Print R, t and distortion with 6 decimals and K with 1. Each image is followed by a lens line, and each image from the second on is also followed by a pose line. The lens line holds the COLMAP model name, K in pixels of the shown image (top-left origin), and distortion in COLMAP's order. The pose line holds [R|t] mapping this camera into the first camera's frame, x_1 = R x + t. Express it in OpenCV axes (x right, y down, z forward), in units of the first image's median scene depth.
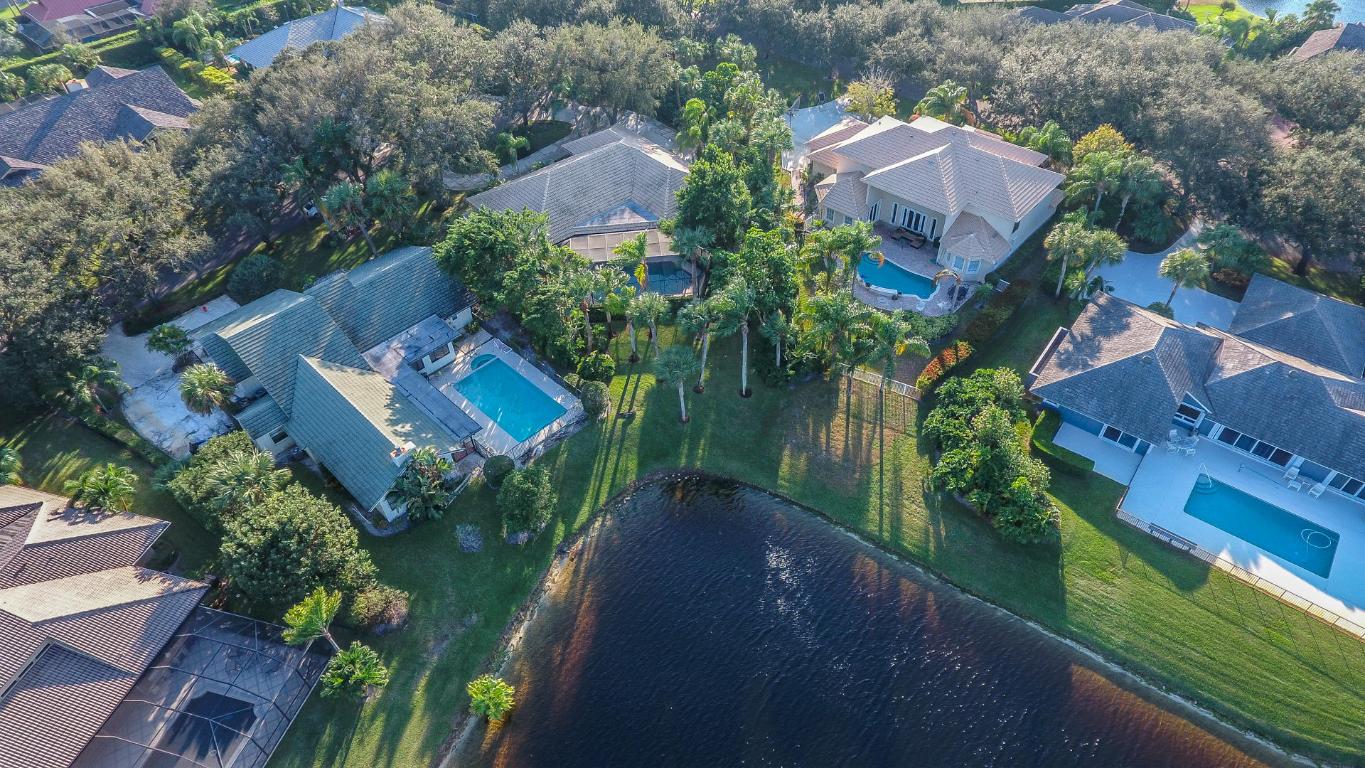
lens RADIAL K [[793.7, 0, 676.6], [0, 793.7, 377.9], [0, 0, 1]] dist [0.003383, -0.004546]
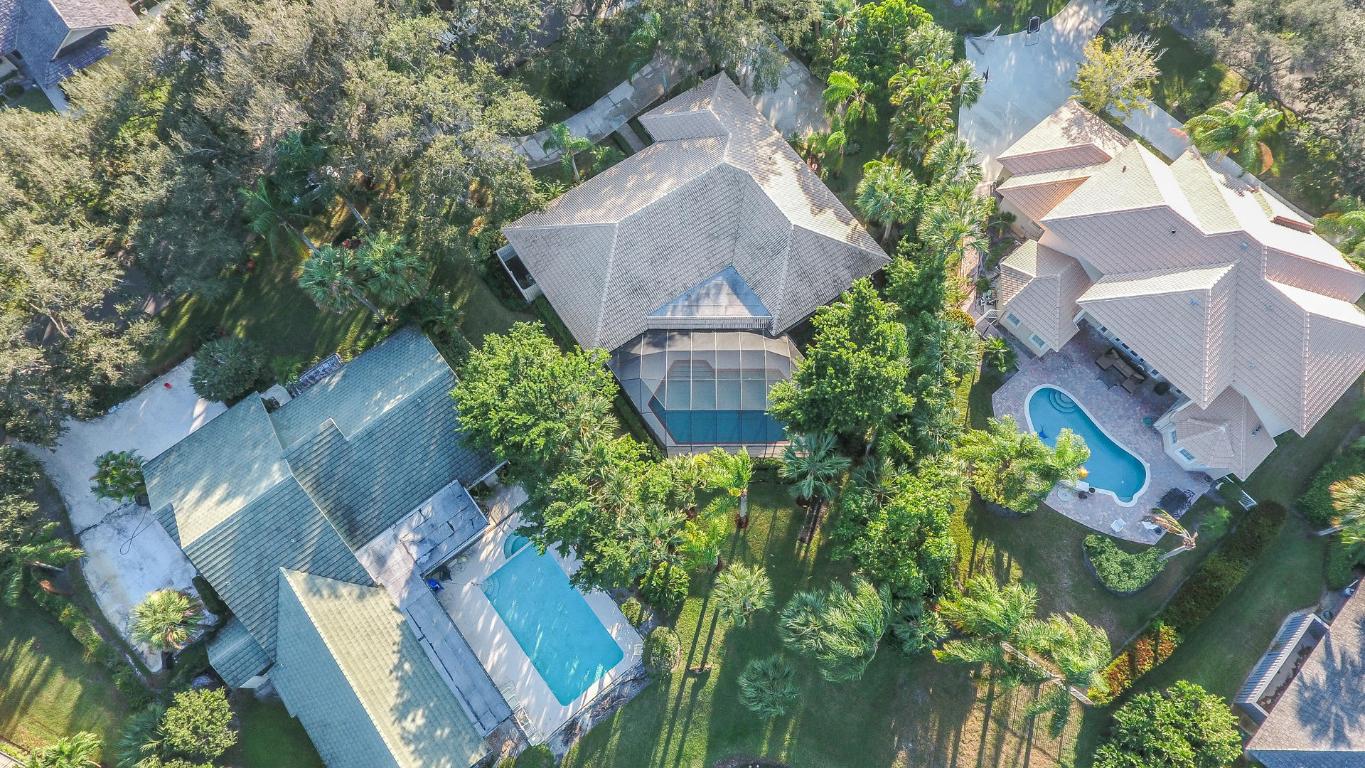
lens RADIAL K [[793.7, 0, 682.9], [0, 793.7, 378.0], [0, 0, 1]] dist [0.003383, -0.004546]
pose [[0.993300, 0.105907, -0.046241, -0.073044], [-0.077925, 0.909318, 0.408740, -0.531894], [0.085337, -0.402399, 0.911478, 0.405935]]
